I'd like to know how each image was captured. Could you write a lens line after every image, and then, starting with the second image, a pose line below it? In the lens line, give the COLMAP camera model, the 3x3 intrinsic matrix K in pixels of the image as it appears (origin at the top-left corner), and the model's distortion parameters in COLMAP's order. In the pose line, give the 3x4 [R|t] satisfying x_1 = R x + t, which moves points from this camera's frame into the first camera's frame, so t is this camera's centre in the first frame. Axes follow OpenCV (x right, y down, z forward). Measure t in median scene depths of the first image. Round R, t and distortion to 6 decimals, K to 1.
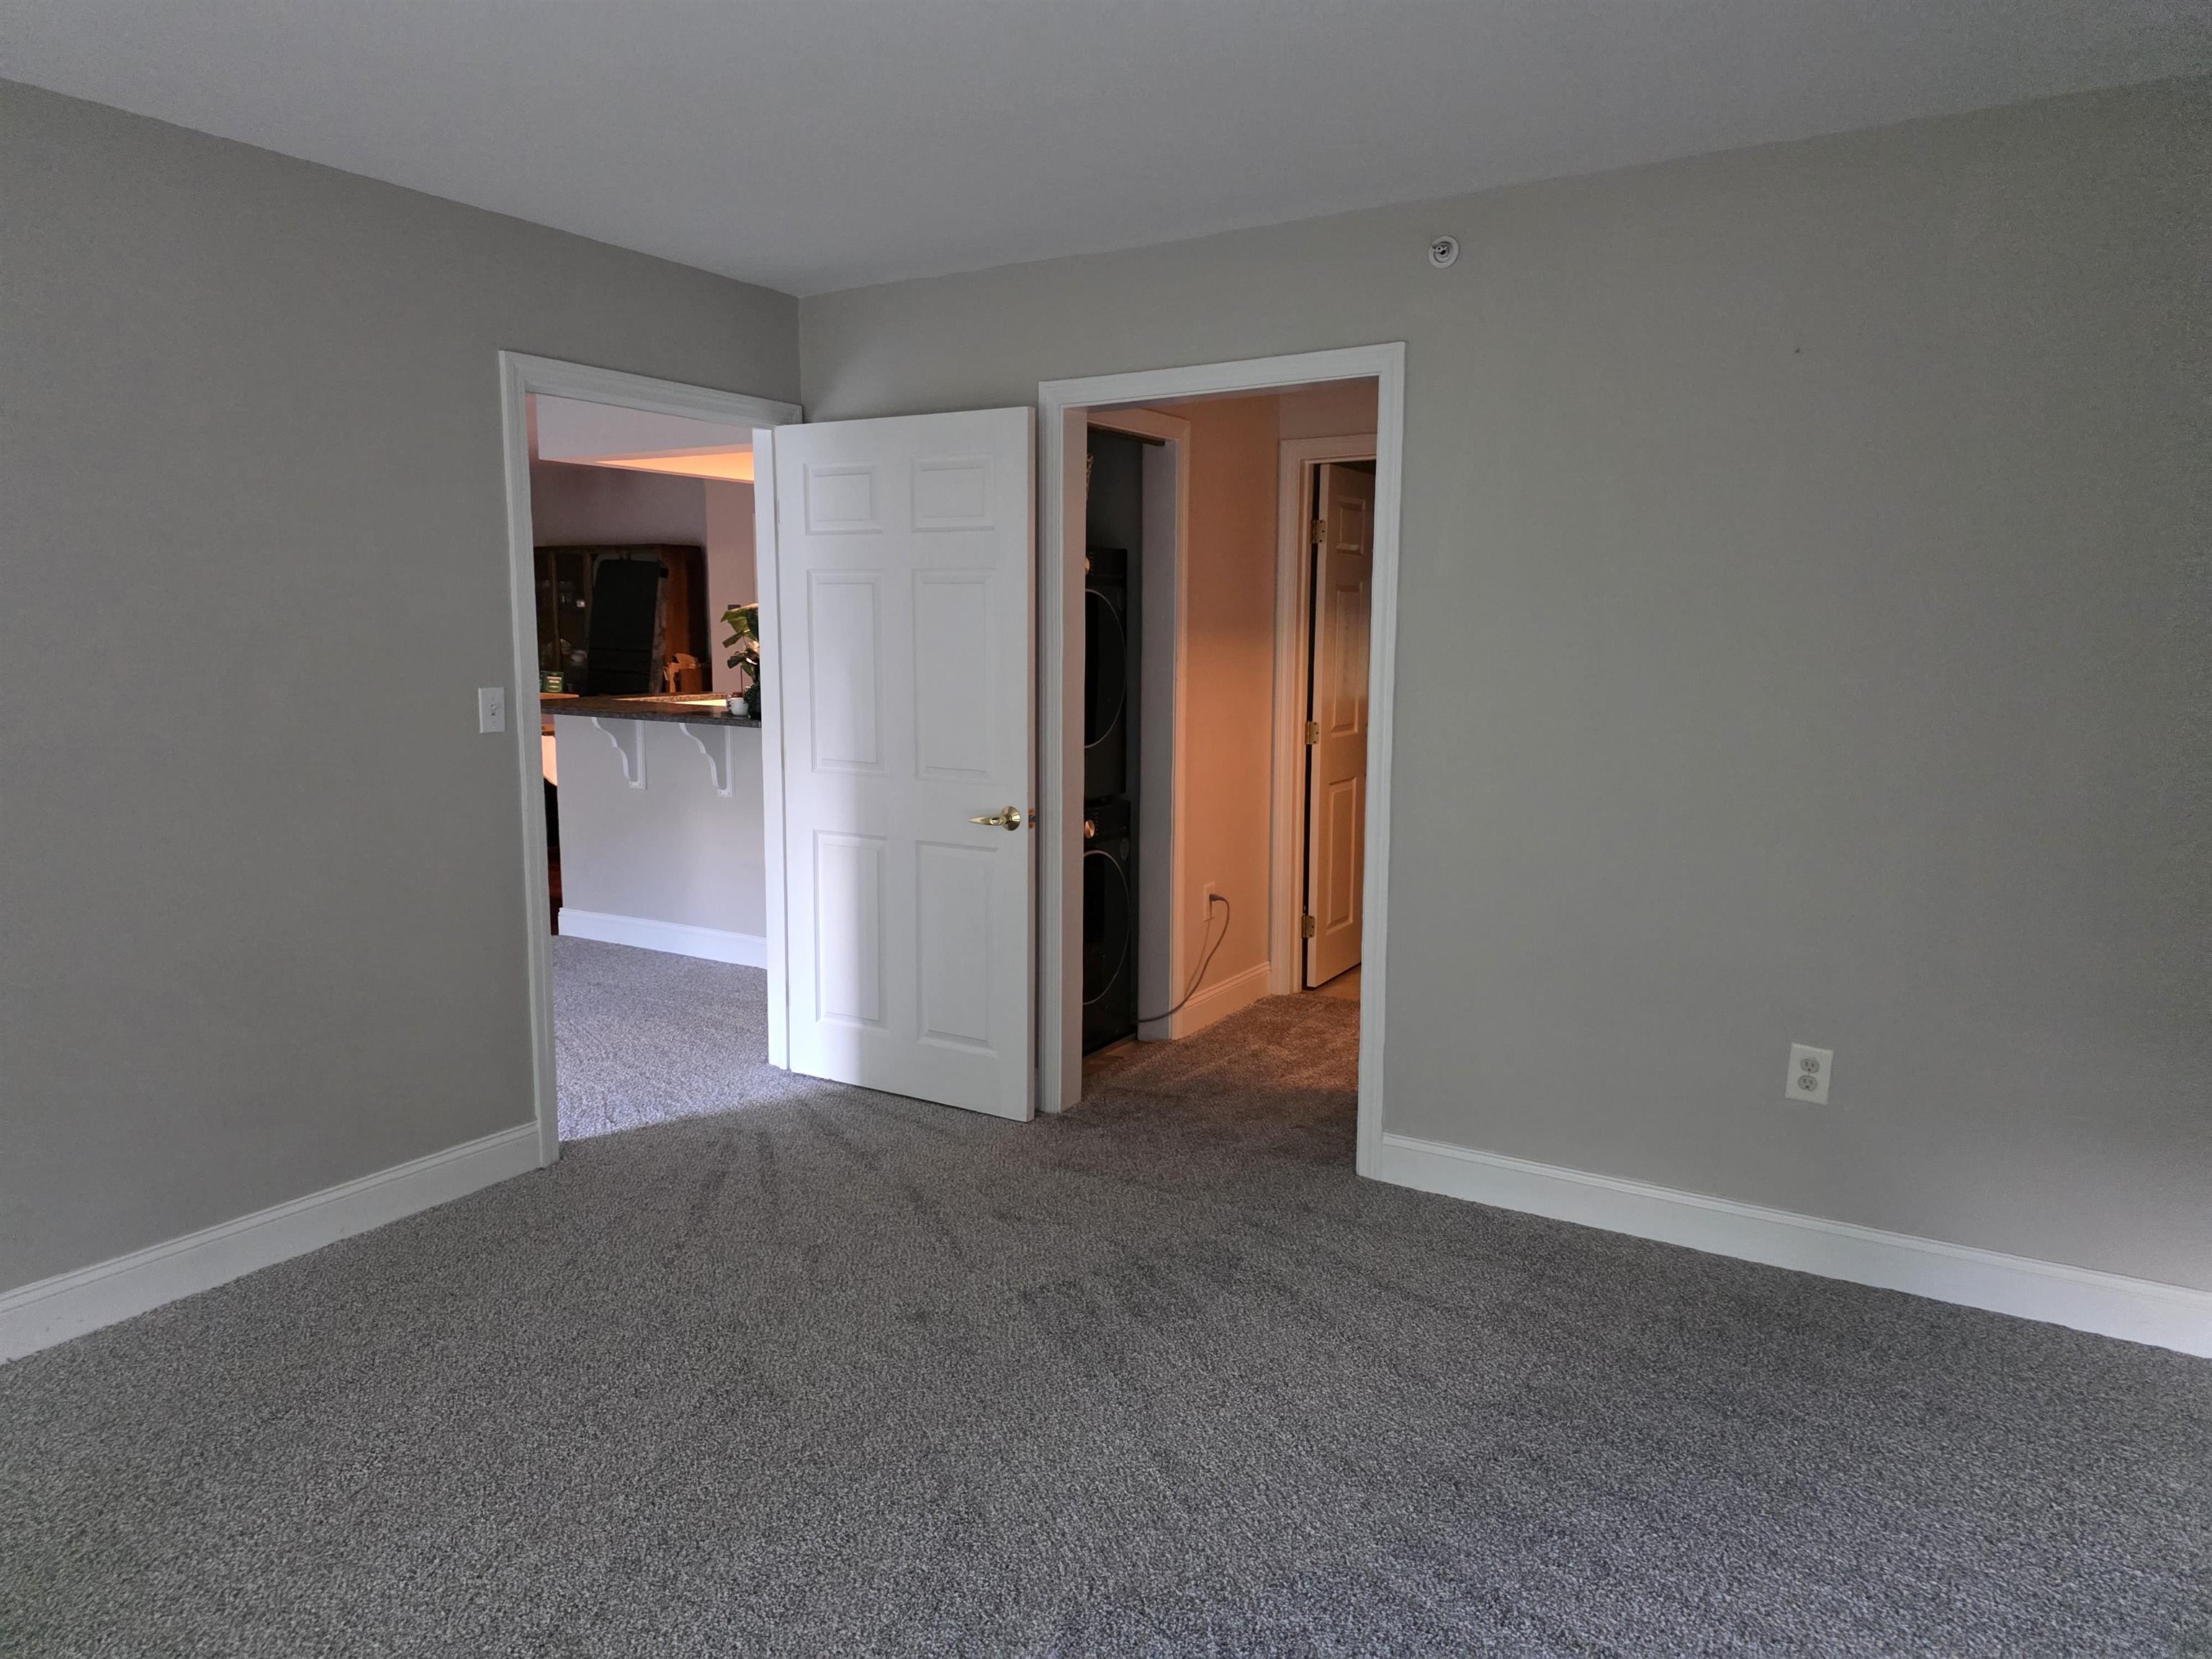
lens RADIAL K [[1477.3, 0, 1108.1], [0, 1477.3, 820.2], [0, 0, 1]] dist [0.044182, -0.028333]
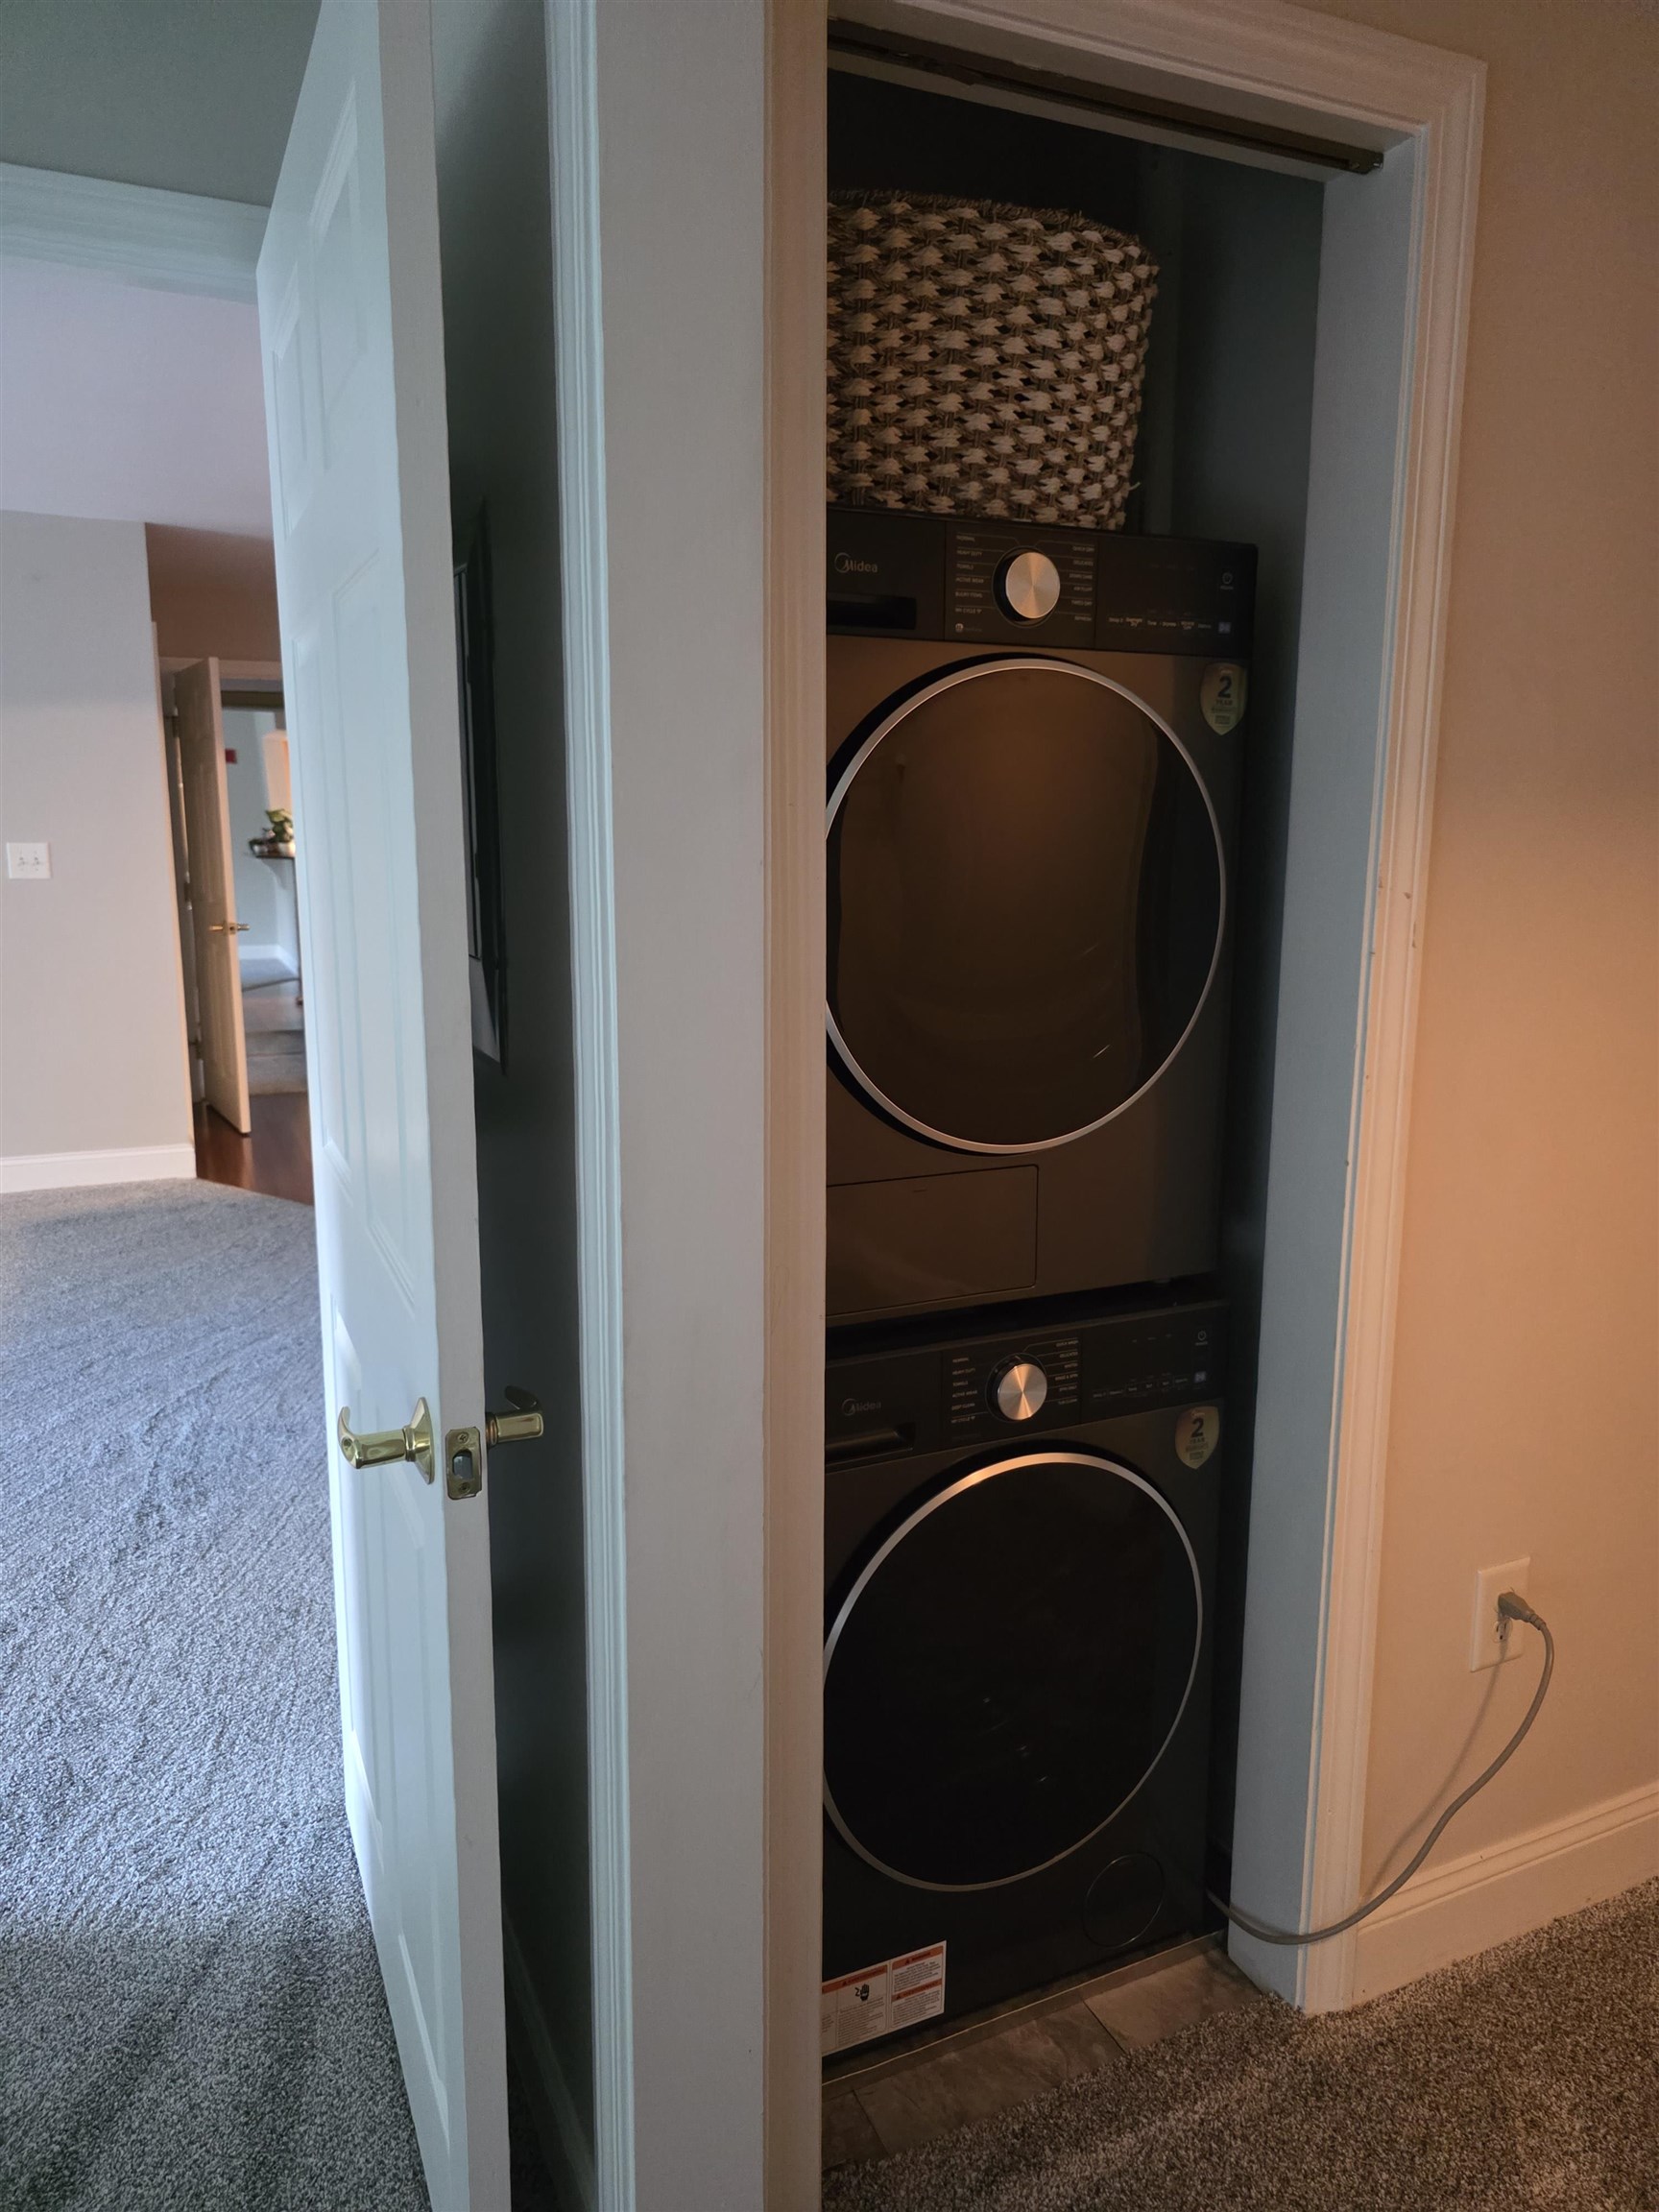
lens RADIAL K [[1477.3, 0, 826.7], [0, 1477.3, 1099.7], [0, 0, 1]] dist [0.044182, -0.028333]
pose [[0.824774, 0.094483, -0.557513, 0.125139], [-0.071103, 0.995445, 0.063512, -0.074549], [0.560974, -0.012742, 0.827735, 0.657787]]
